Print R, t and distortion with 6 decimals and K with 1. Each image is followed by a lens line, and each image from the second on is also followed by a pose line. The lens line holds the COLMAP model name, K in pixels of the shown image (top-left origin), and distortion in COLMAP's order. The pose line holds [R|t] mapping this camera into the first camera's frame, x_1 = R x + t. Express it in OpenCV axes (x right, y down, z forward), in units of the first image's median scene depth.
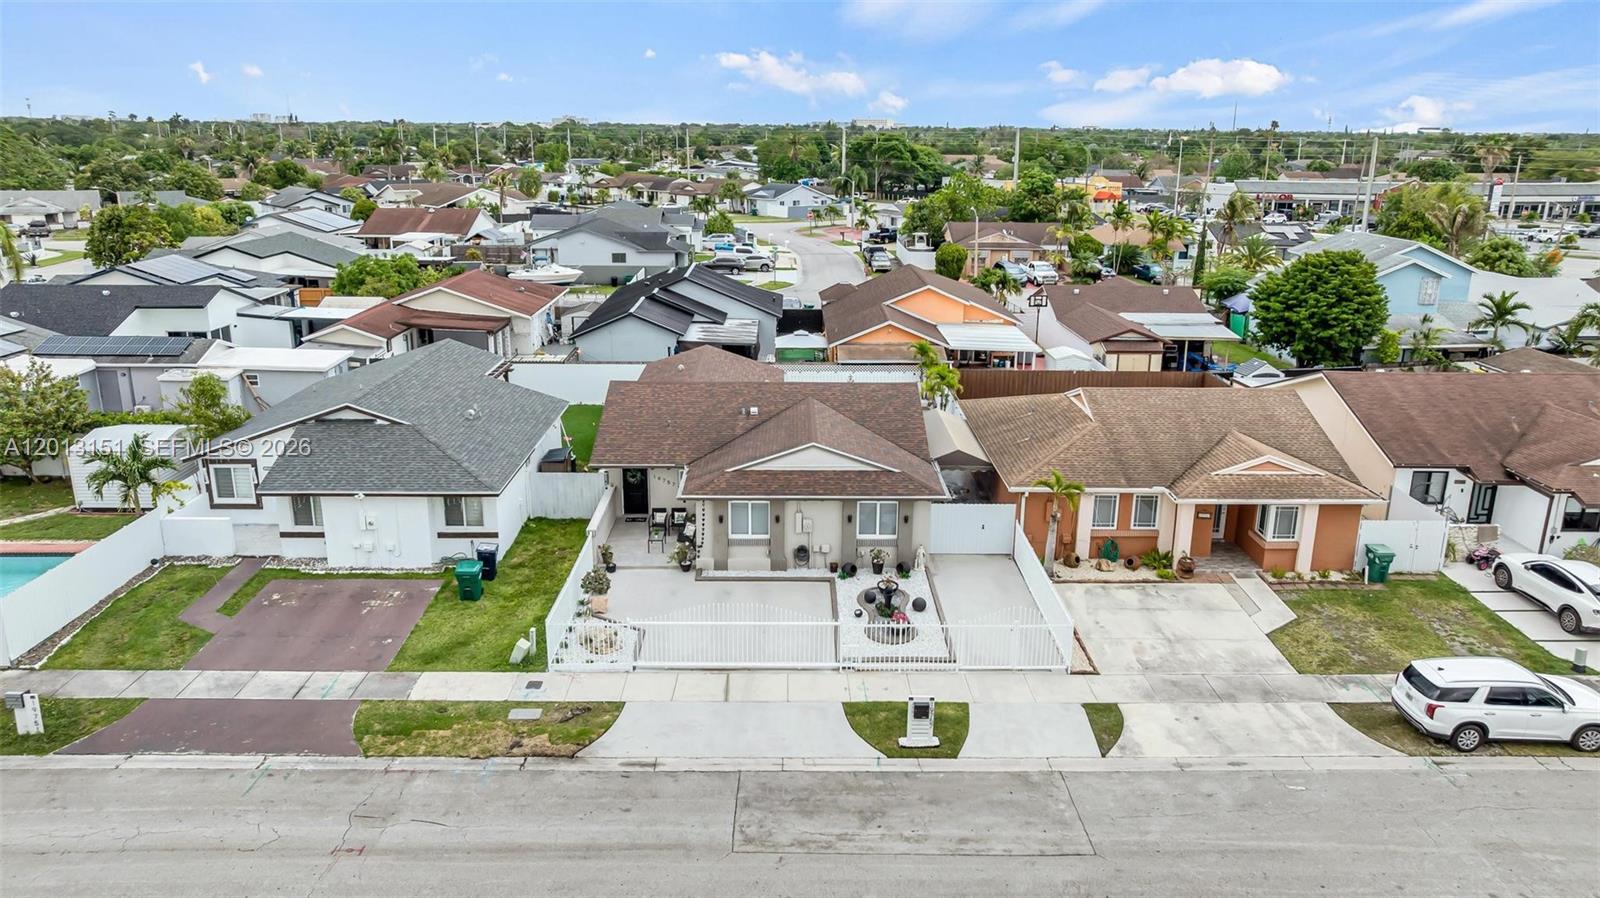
lens RADIAL K [[1124.4, 0, 807.9], [0, 1124.4, 450.6], [0, 0, 1]] dist [-0.045284, 0.055371]
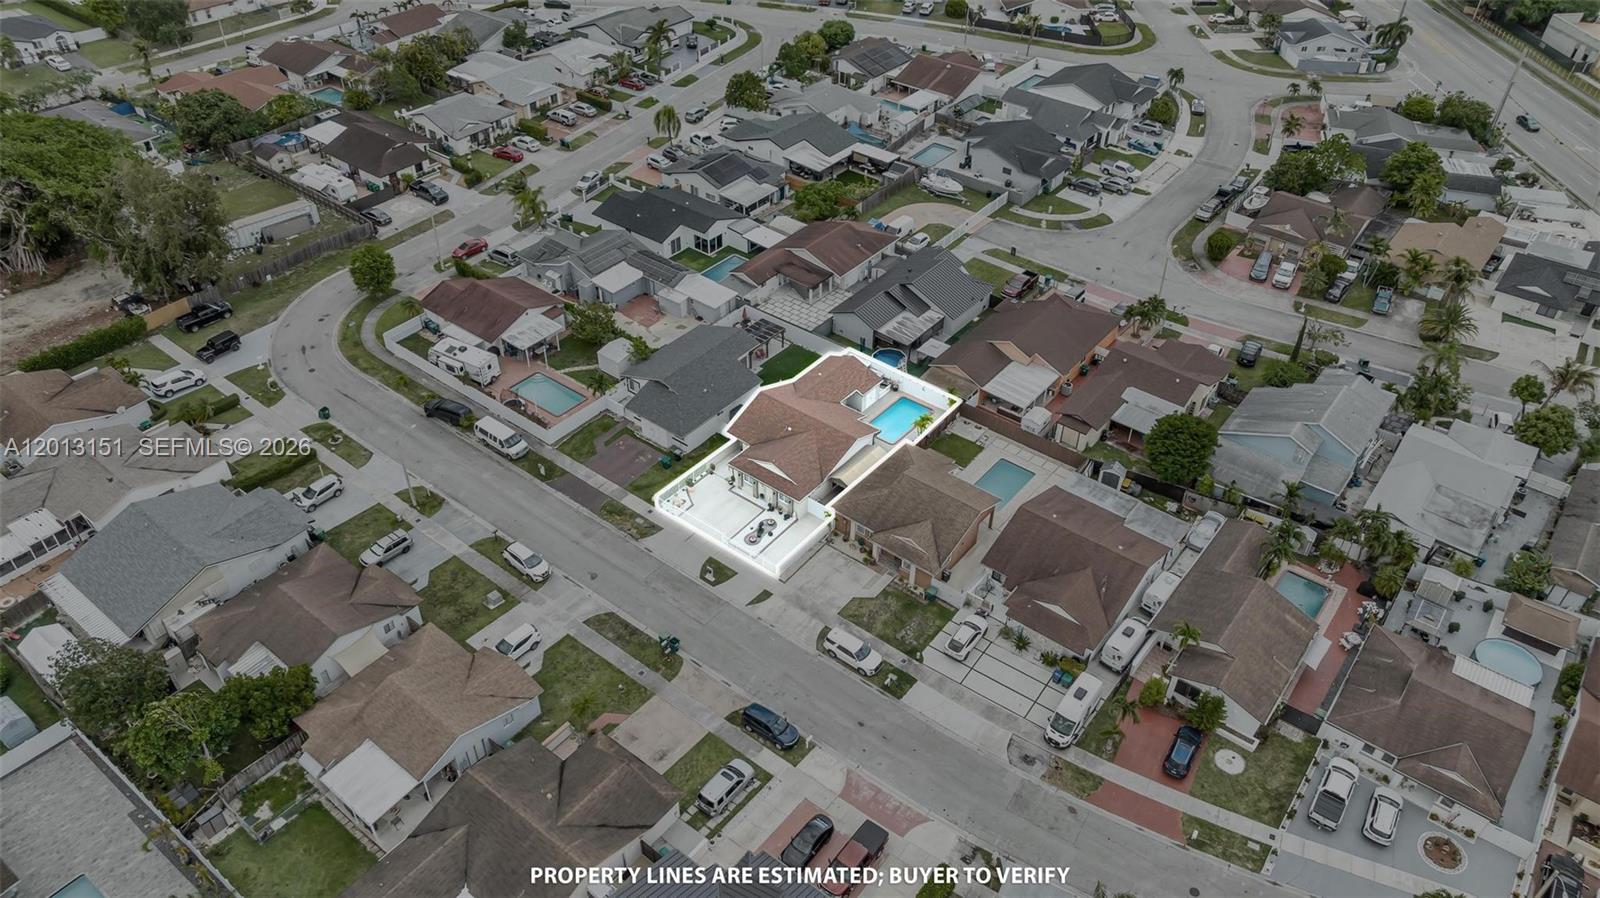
lens RADIAL K [[1113.8, 0, 807.2], [0, 1113.8, 447.9], [0, 0, 1]] dist [-0.001659, -0.001707]
pose [[0.776169, 0.399762, -0.487598, 1.431837], [-0.185401, 0.883834, 0.429494, -1.267157], [0.602651, -0.242959, 0.760121, -1.054451]]
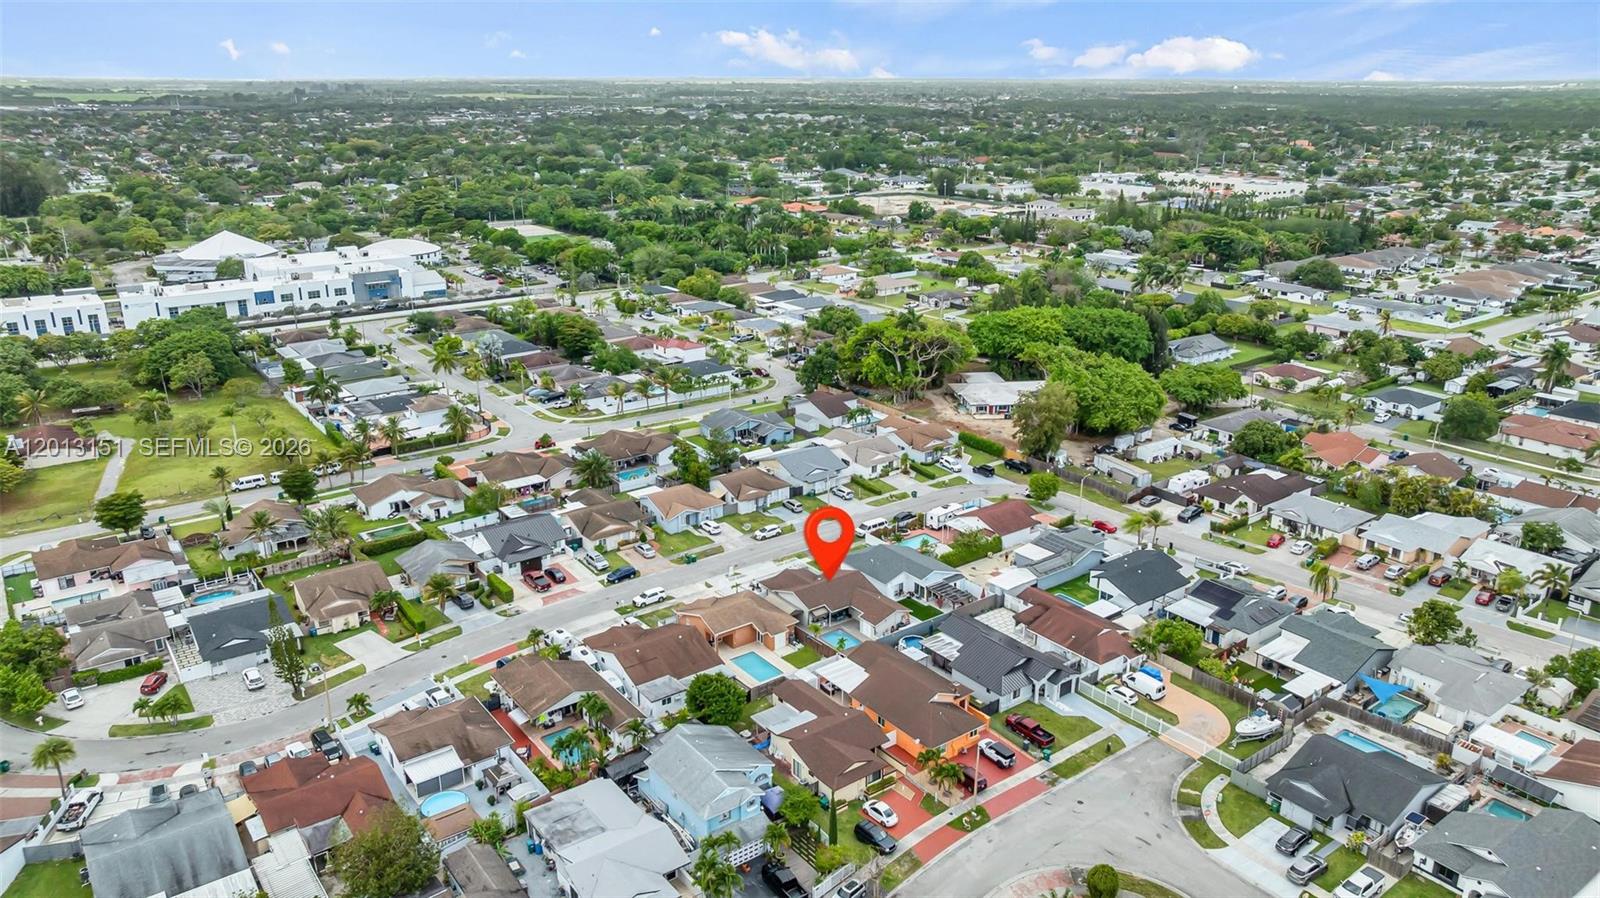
lens RADIAL K [[1124.4, 0, 807.9], [0, 1124.4, 450.6], [0, 0, 1]] dist [-0.045284, 0.055371]
pose [[-0.810070, 0.177018, -0.558973, 2.402994], [-0.173372, 0.838393, 0.516759, -2.791869], [0.560115, 0.515521, -0.648467, 3.787053]]
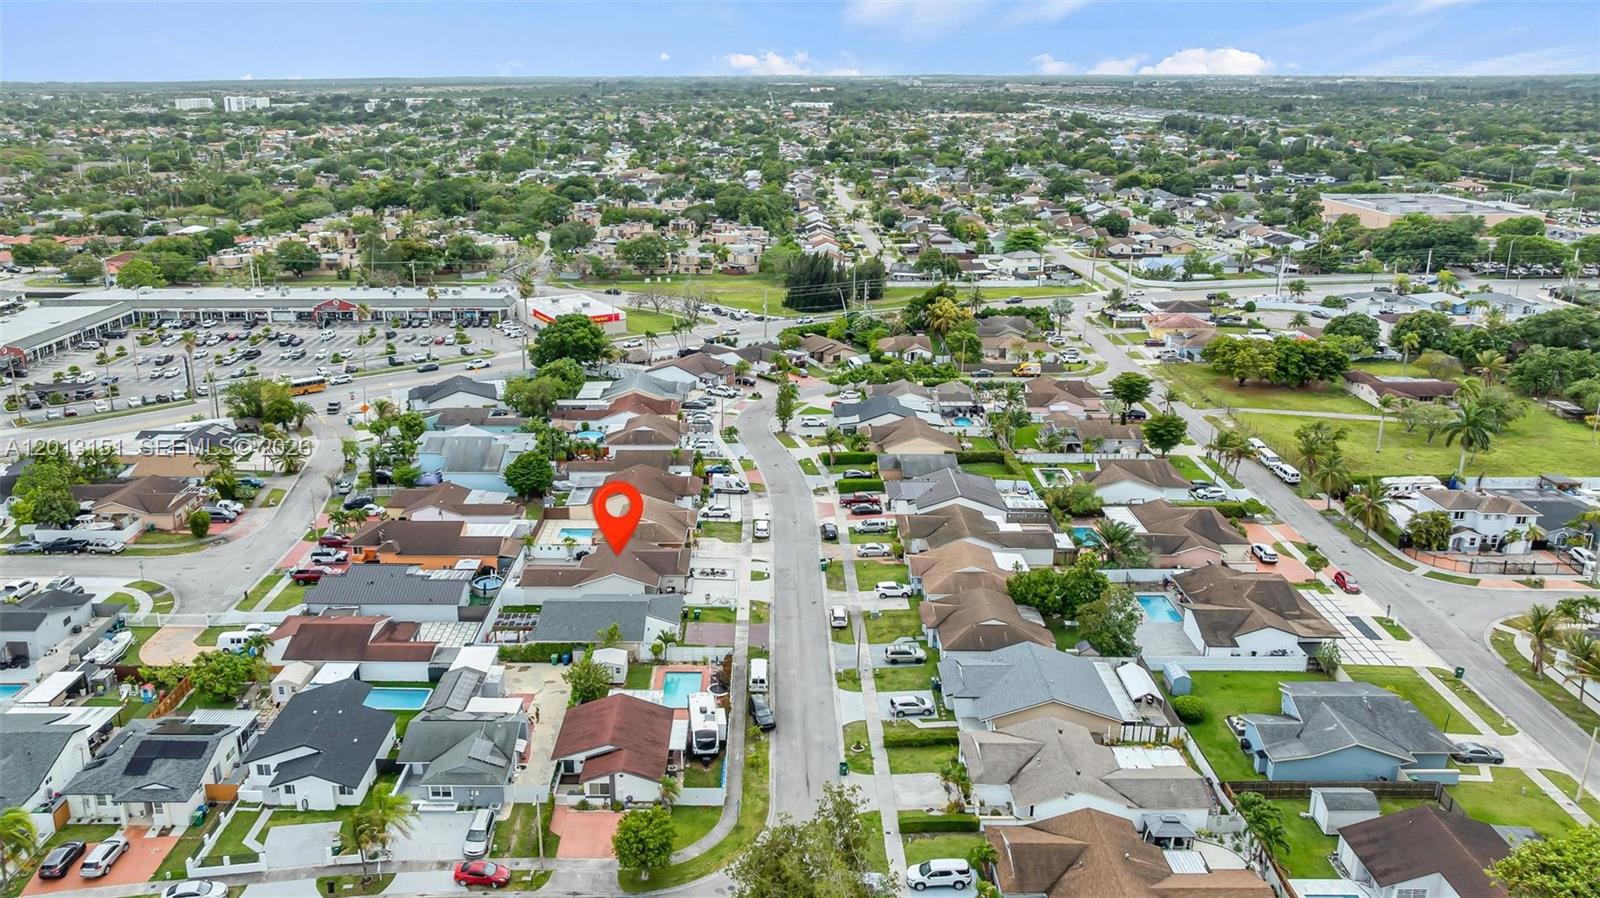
lens RADIAL K [[1131.4, 0, 751.8], [0, 1131.4, 449.4], [0, 0, 1]] dist [-0.051717, 0.000114]
pose [[0.040338, -0.319551, 0.946710, -3.688183], [0.285760, 0.911596, 0.295522, -1.458015], [-0.957452, 0.258611, 0.128087, 0.157193]]
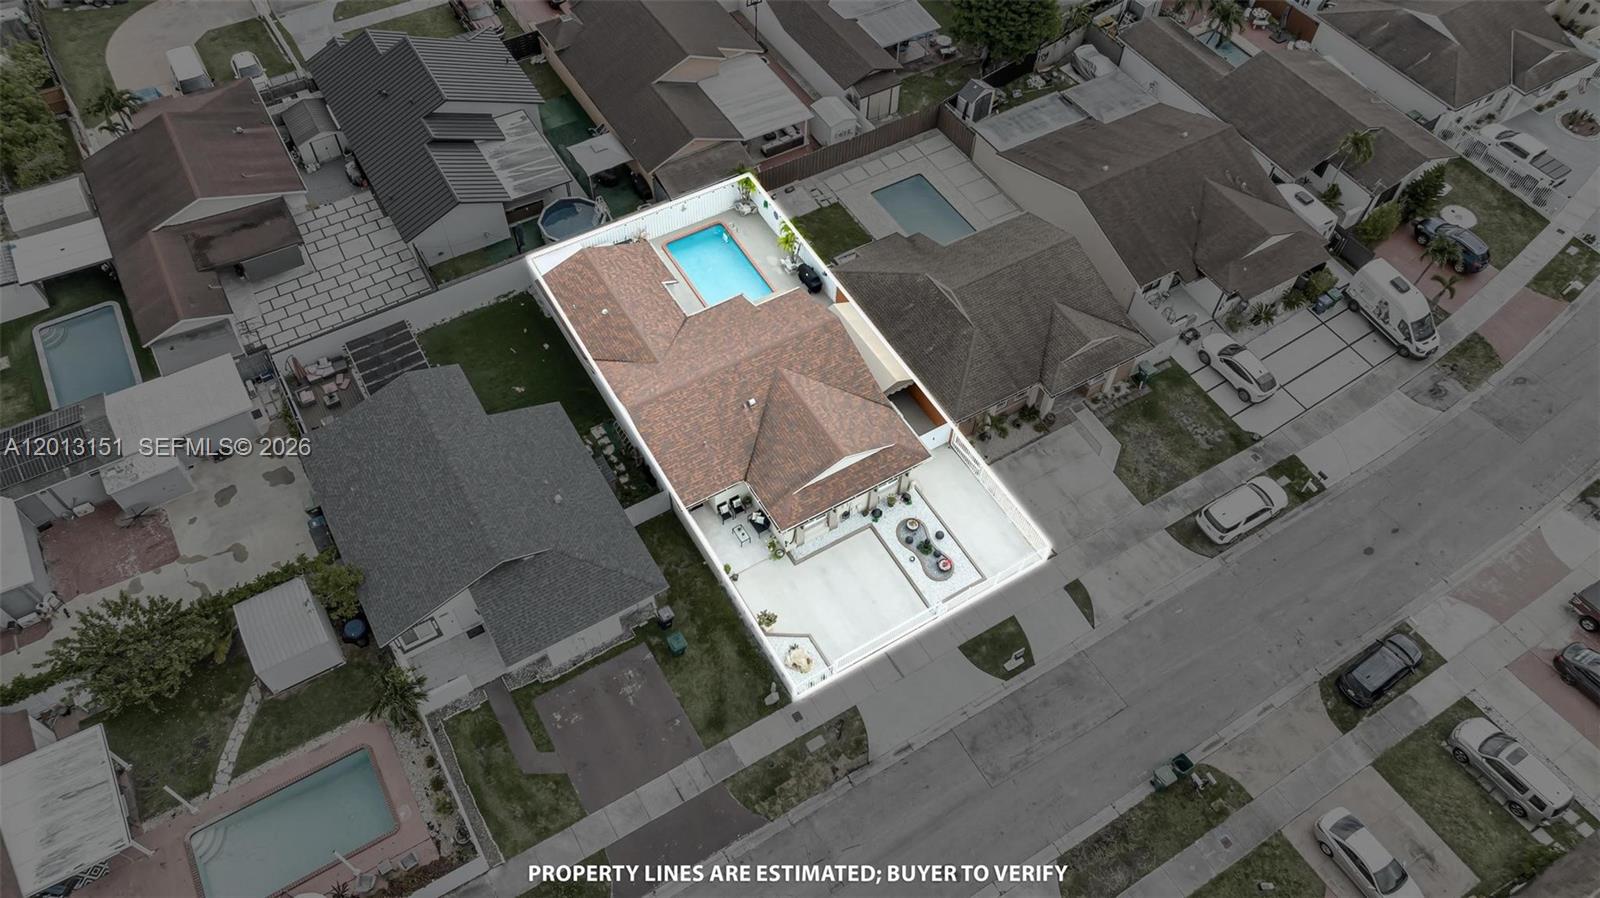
lens RADIAL K [[1122.8, 0, 803.7], [0, 1122.8, 447.1], [0, 0, 1]] dist [-0.017631, 0.004145]
pose [[0.866033, -0.399148, 0.301111, -0.478875], [0.126136, 0.757175, 0.640918, -0.964291], [-0.483815, -0.517075, 0.706086, 0.018290]]
